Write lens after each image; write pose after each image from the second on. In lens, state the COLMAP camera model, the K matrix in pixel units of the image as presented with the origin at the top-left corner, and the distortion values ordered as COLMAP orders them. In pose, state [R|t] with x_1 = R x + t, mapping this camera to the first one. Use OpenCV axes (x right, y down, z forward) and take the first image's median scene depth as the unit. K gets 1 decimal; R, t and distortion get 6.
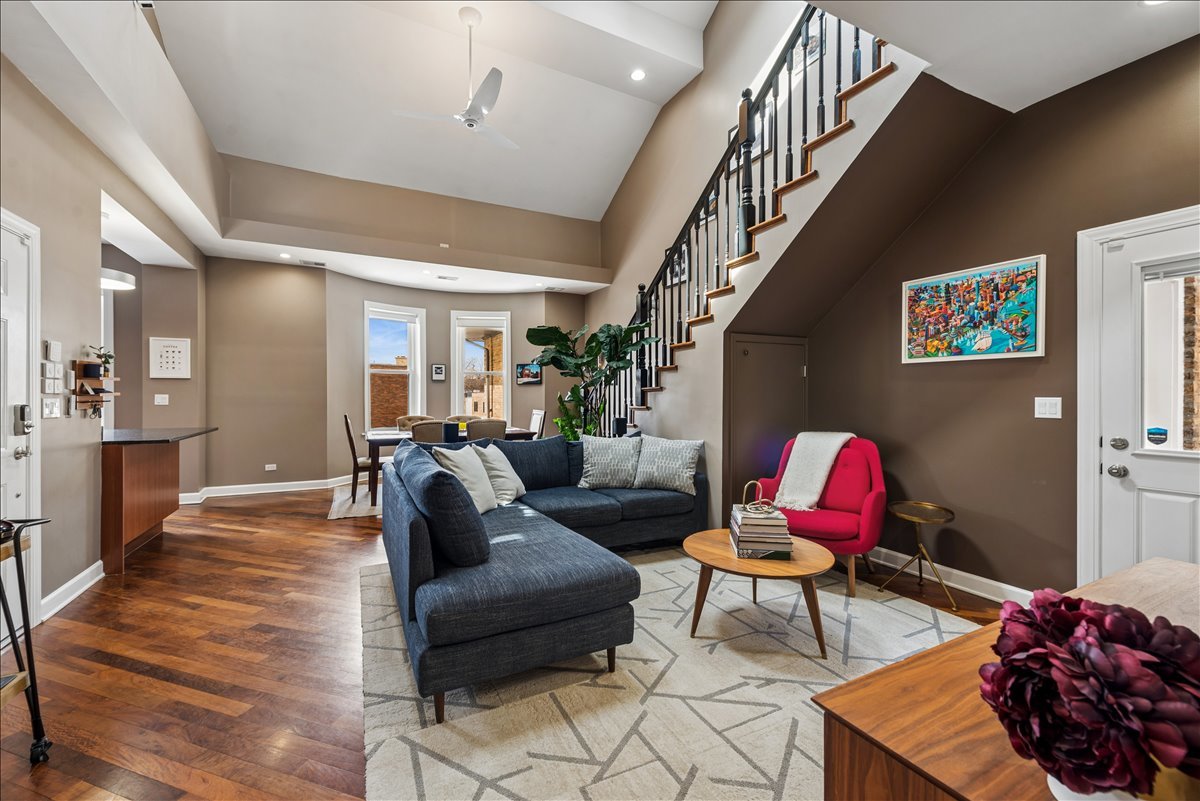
lens RADIAL K [[482.7, 0, 589.1], [0, 482.7, 397.8], [0, 0, 1]] dist [0.002860, 0.000037]
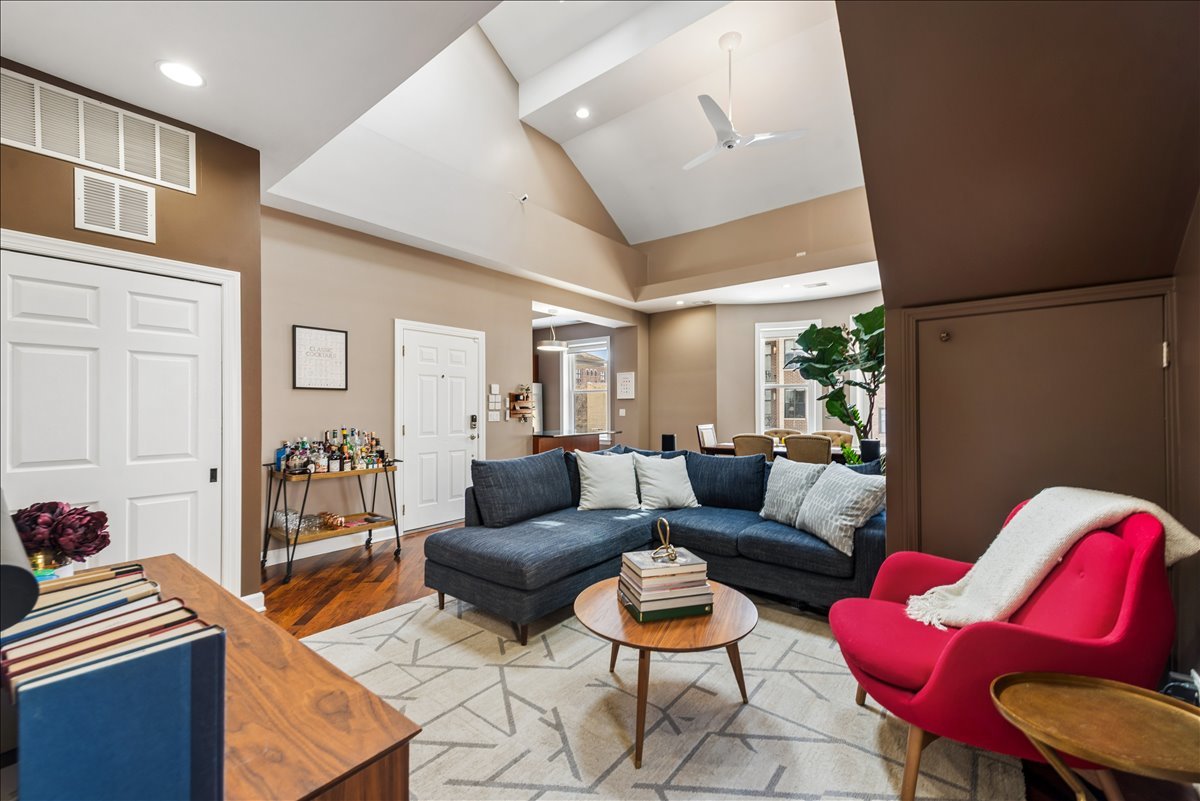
lens RADIAL K [[485.9, 0, 599.9], [0, 485.9, 406.1], [0, 0, 1]] dist [0.014878, -0.000083]
pose [[0.423856, -0.007454, -0.905699, 0.709607], [-0.001782, 0.999957, -0.009063, -0.004367], [0.905728, 0.005456, 0.423825, 0.387260]]
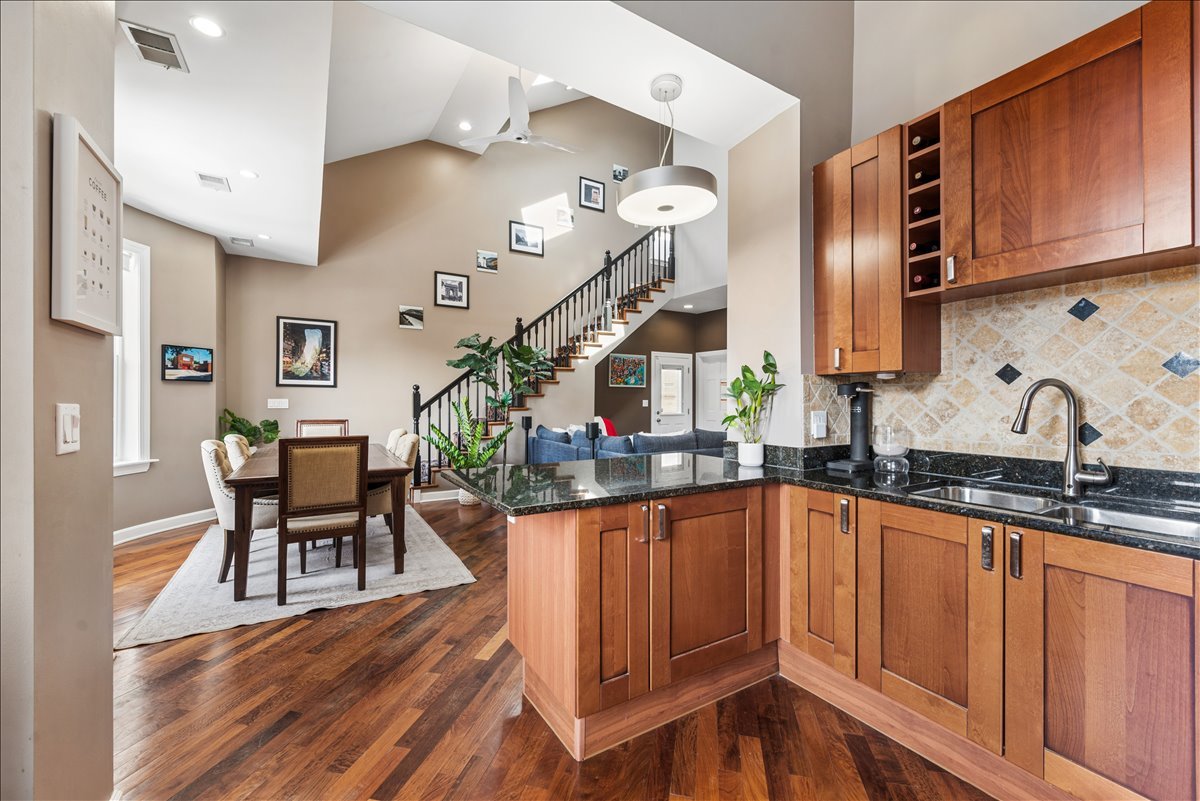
lens RADIAL K [[481.8, 0, 603.2], [0, 481.8, 398.7], [0, 0, 1]] dist [0.015809, -0.000164]
pose [[-0.088890, -0.002130, 0.996039, -1.616374], [0.002518, 0.999994, 0.002363, -0.013060], [-0.996038, 0.002718, -0.088884, 1.134527]]
